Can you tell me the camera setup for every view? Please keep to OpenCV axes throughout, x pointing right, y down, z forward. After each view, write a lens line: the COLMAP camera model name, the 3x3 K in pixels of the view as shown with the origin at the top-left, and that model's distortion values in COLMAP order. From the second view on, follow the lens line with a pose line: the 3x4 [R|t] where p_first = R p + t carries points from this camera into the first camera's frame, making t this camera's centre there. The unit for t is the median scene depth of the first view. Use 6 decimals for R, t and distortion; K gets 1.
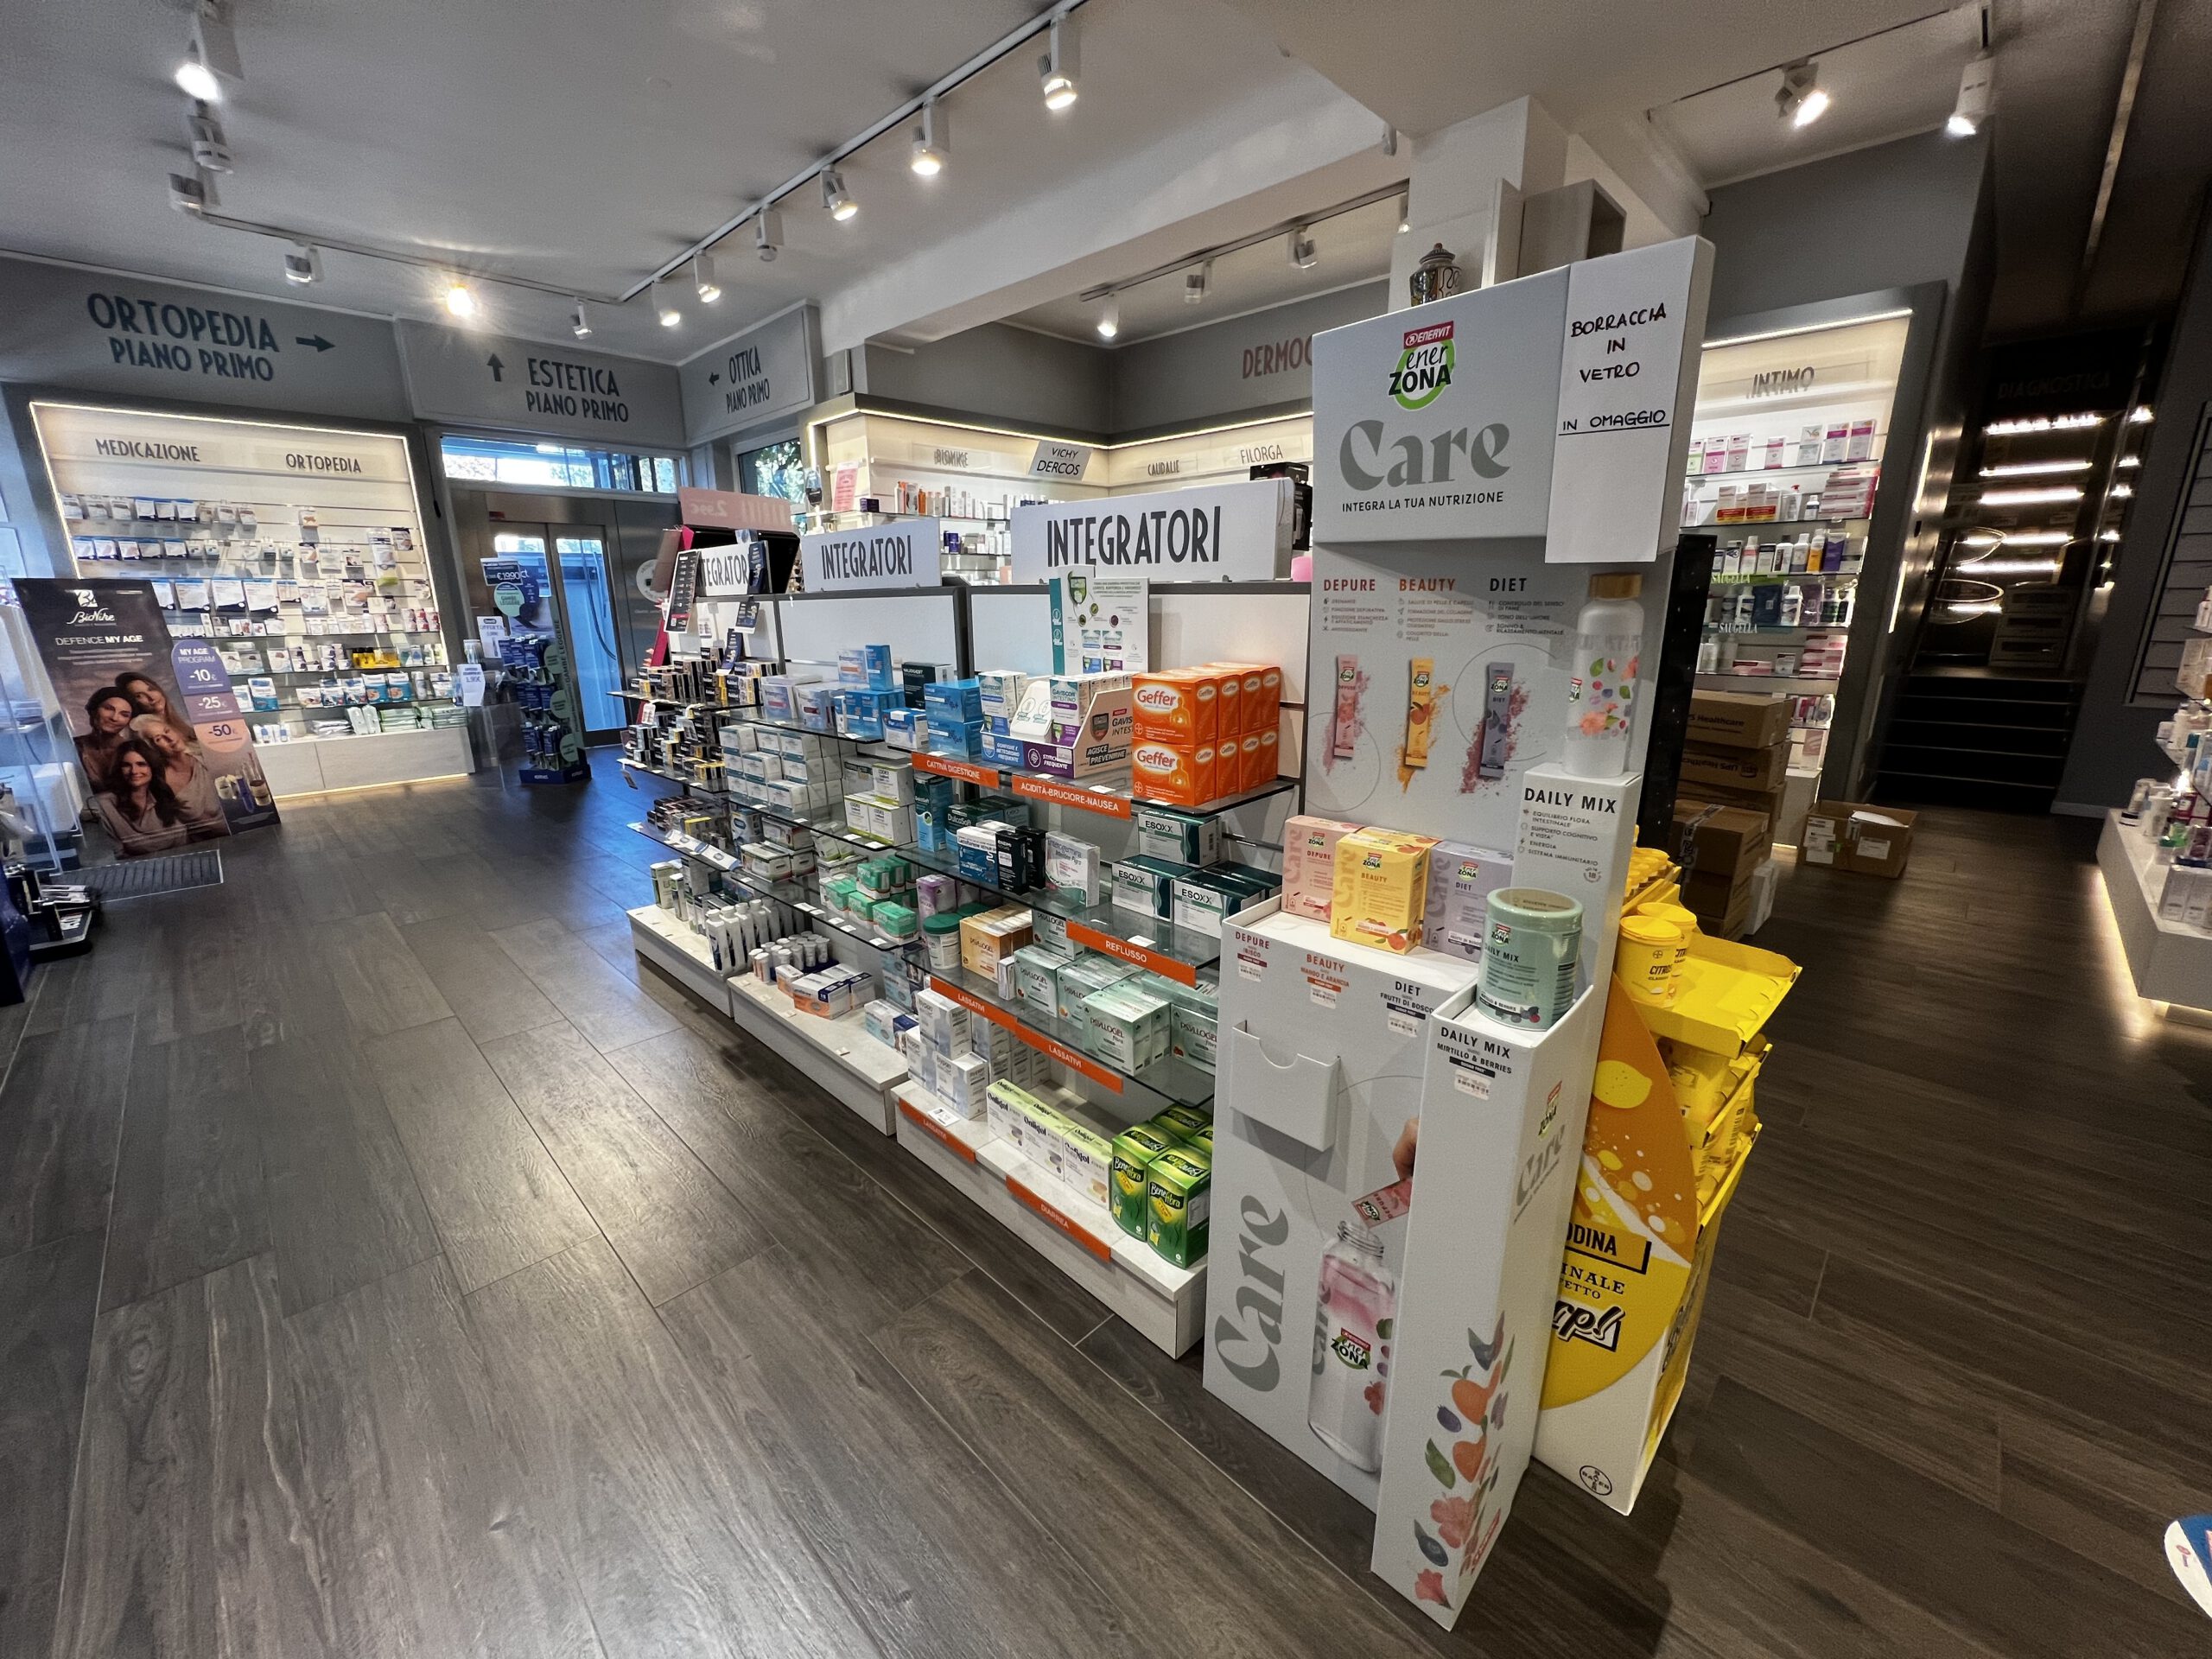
lens RADIAL K [[883.5, 0, 1098.4], [0, 883.5, 825.3], [0, 0, 1]] dist [-0.003517, 0.000712]
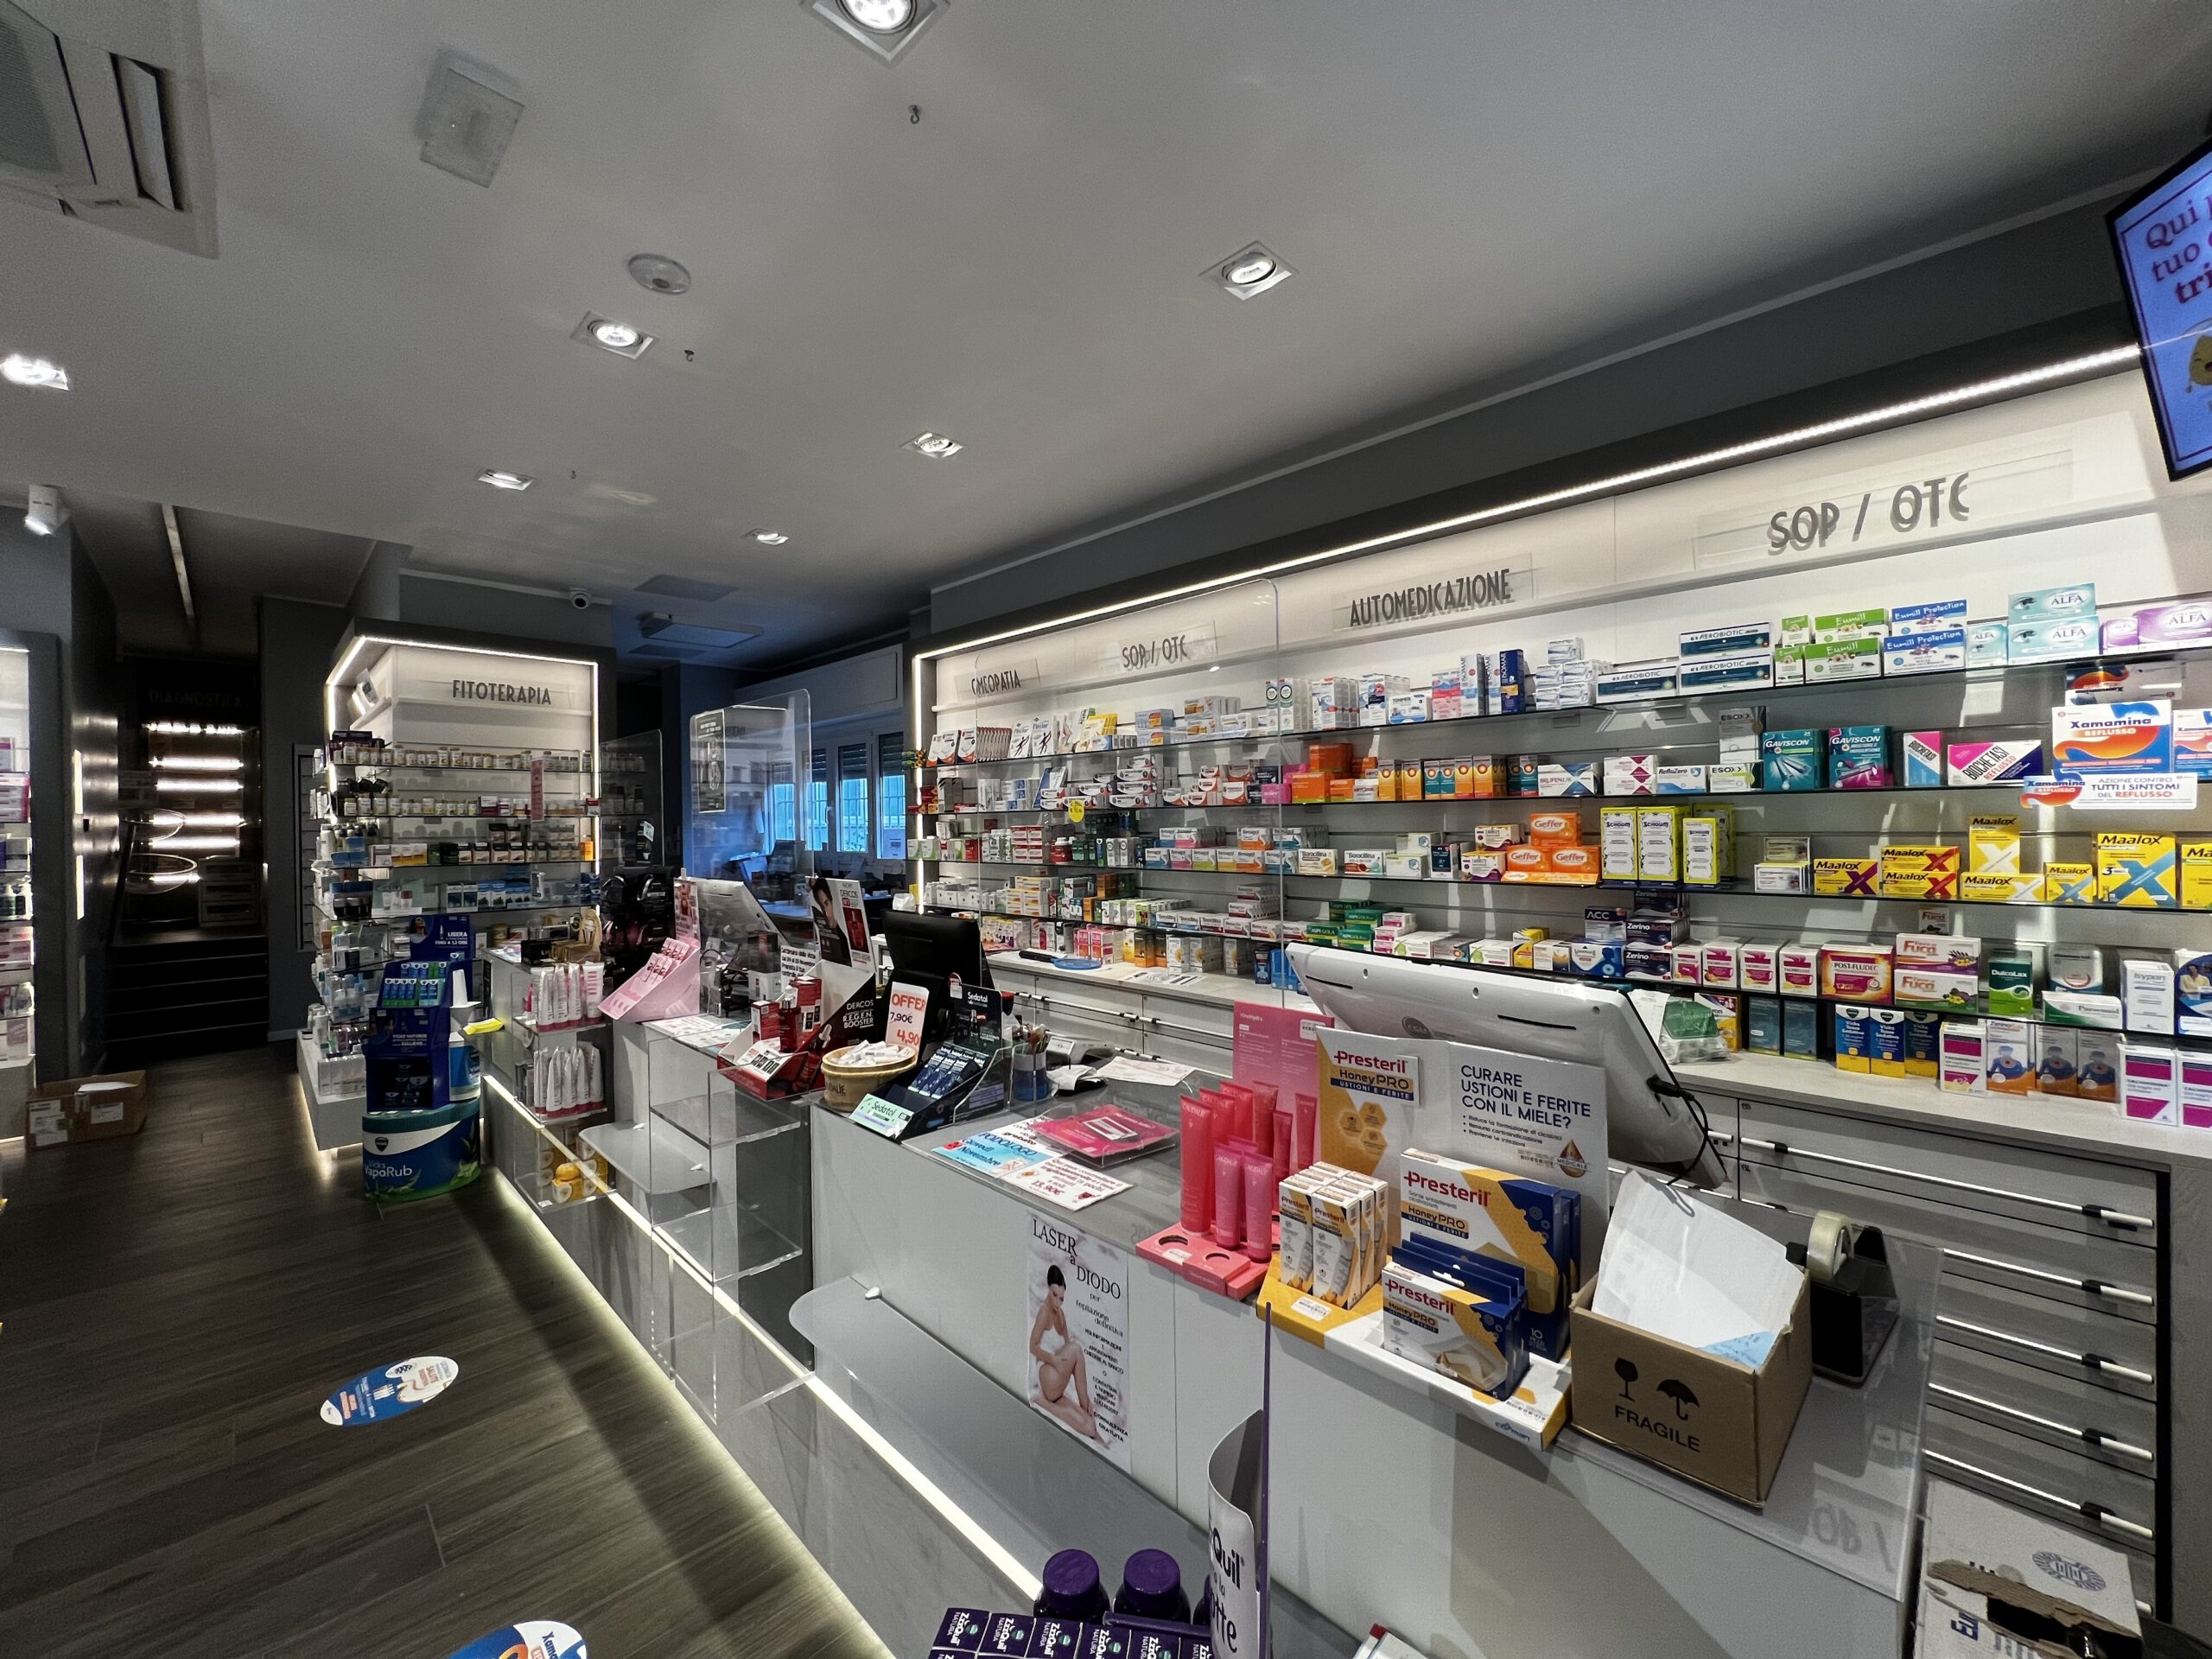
lens RADIAL K [[883.5, 0, 1099.7], [0, 883.5, 825.9], [0, 0, 1]] dist [-0.003517, 0.000712]
pose [[0.009039, 0.007474, 0.999931, -0.143796], [0.263292, 0.964669, -0.009590, 0.011339], [-0.964674, 0.263360, 0.006752, -0.201864]]
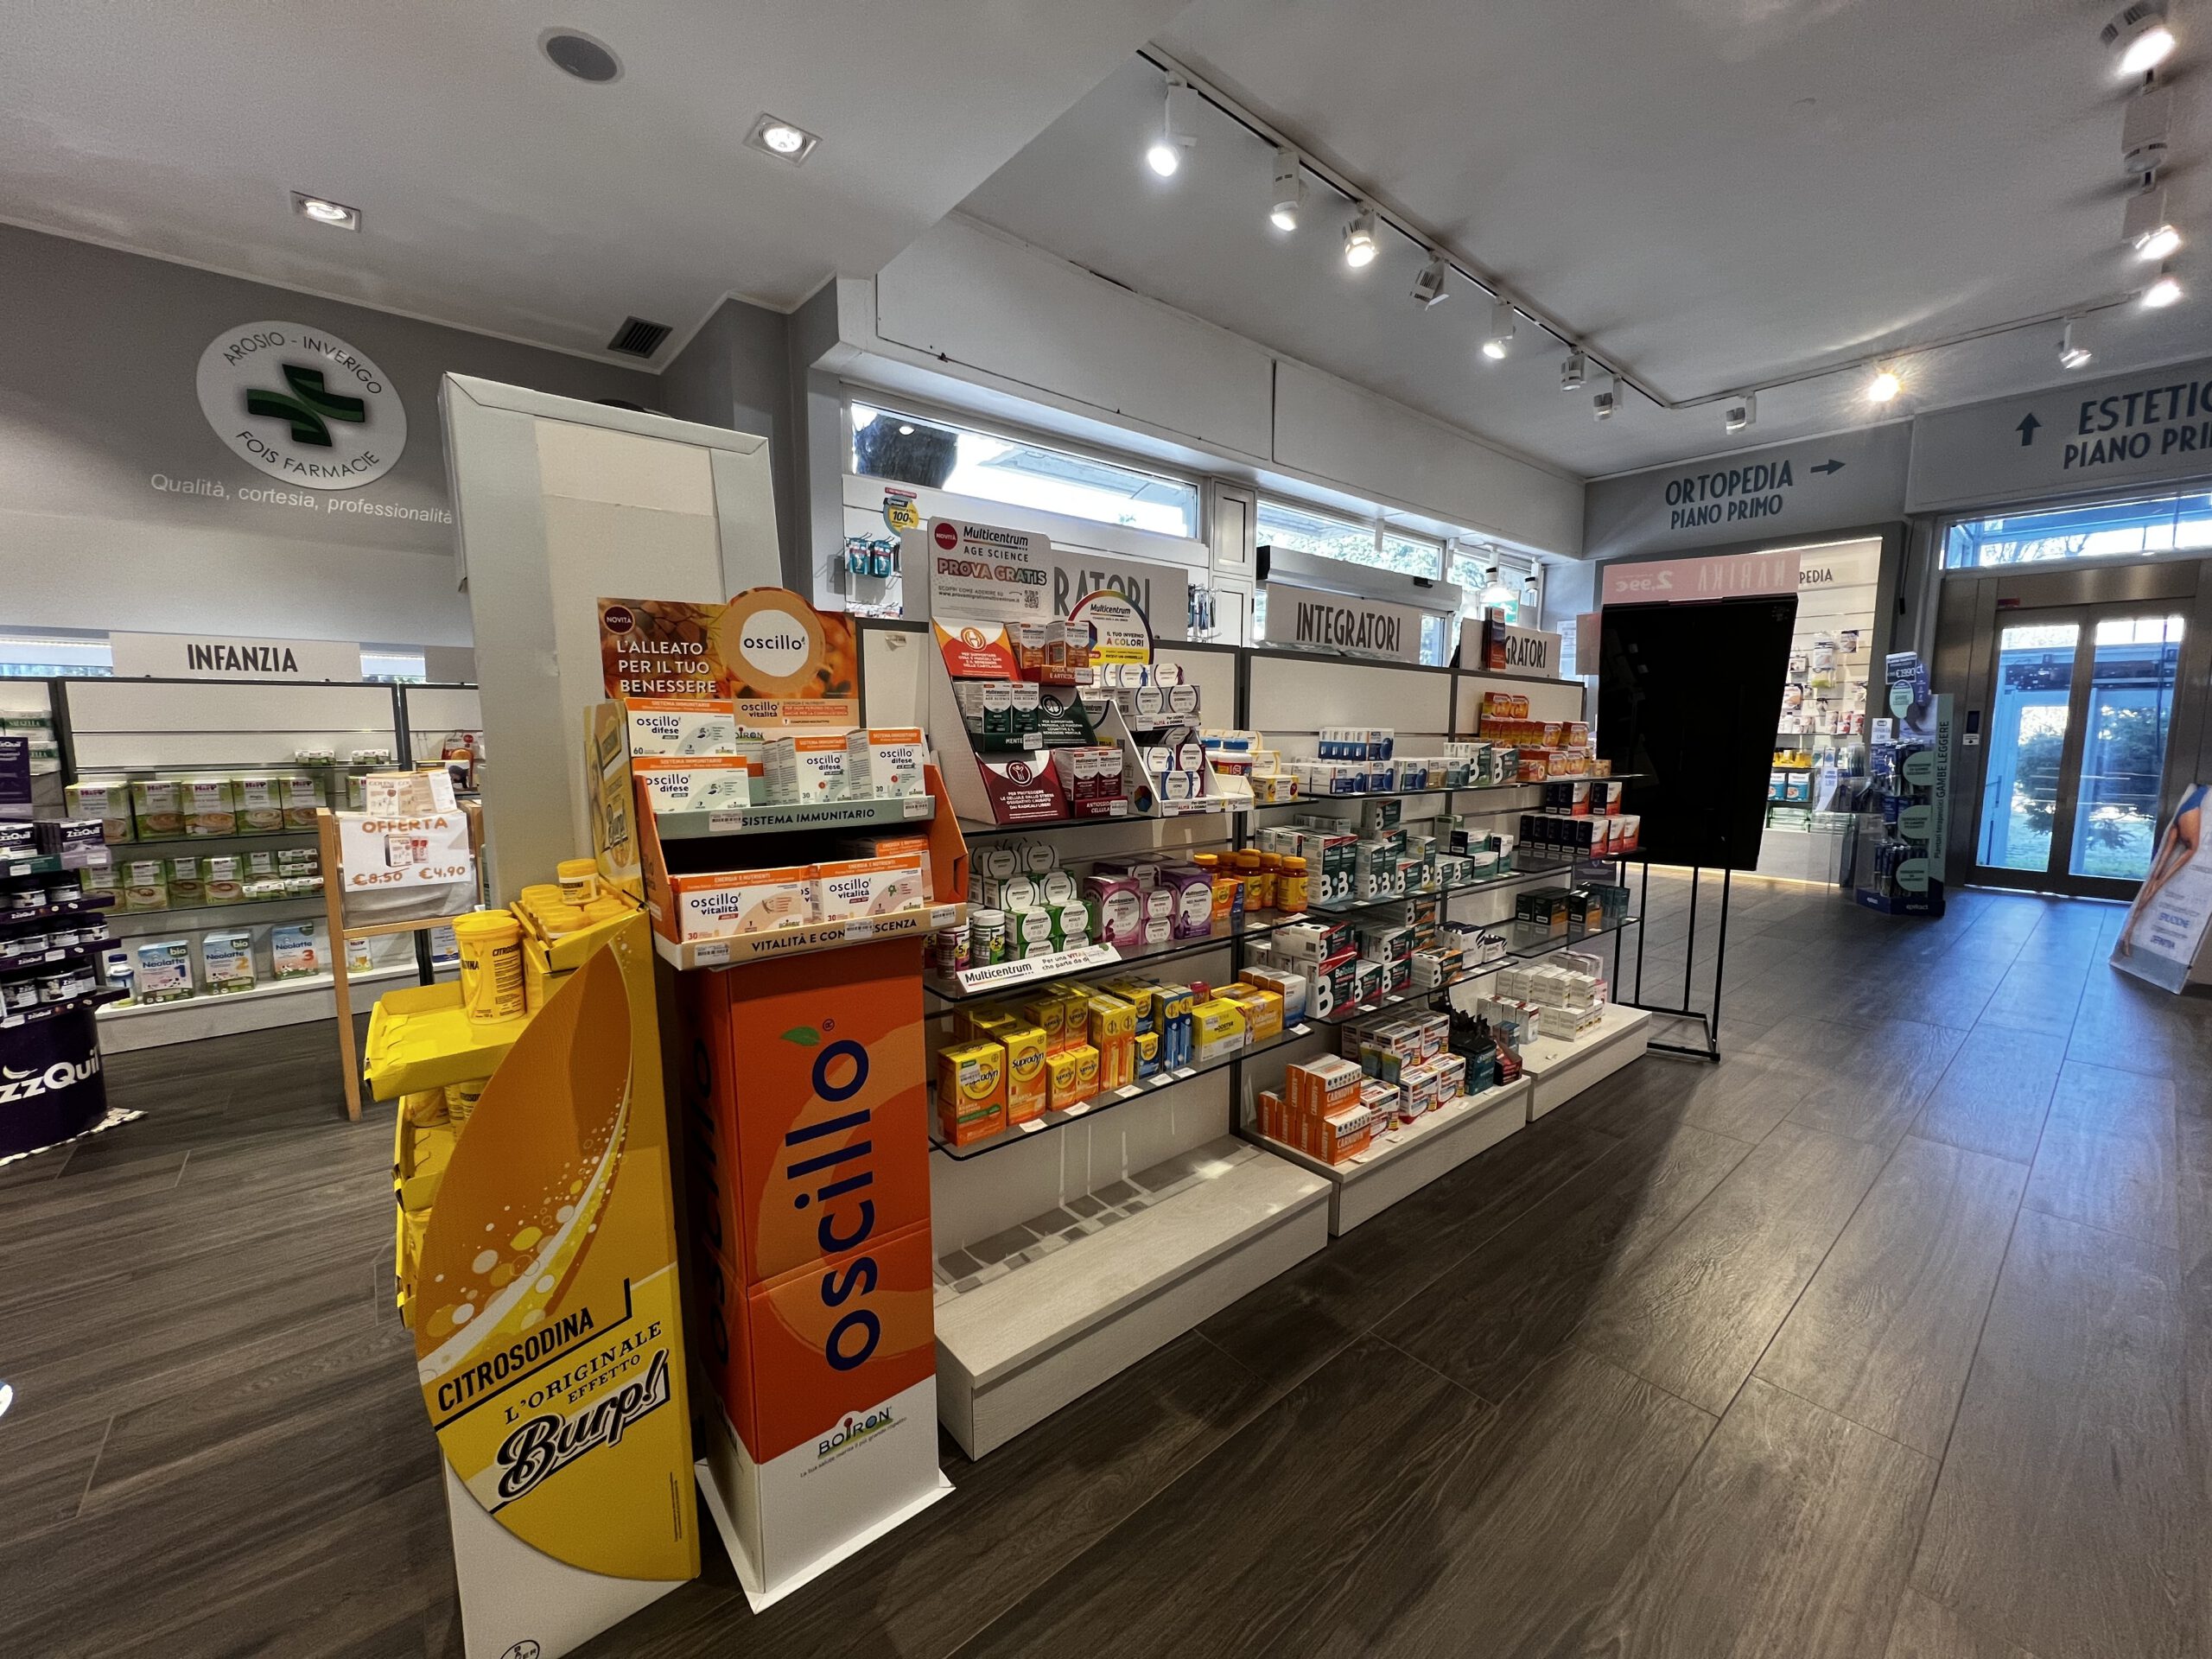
lens RADIAL K [[883.5, 0, 1100.6], [0, 883.5, 826.9], [0, 0, 1]] dist [-0.003517, 0.000712]
pose [[-0.088708, 0.120933, -0.988689, 0.313388], [-0.249303, 0.958313, 0.139586, -0.062551], [0.964354, 0.258865, -0.054861, 0.339614]]
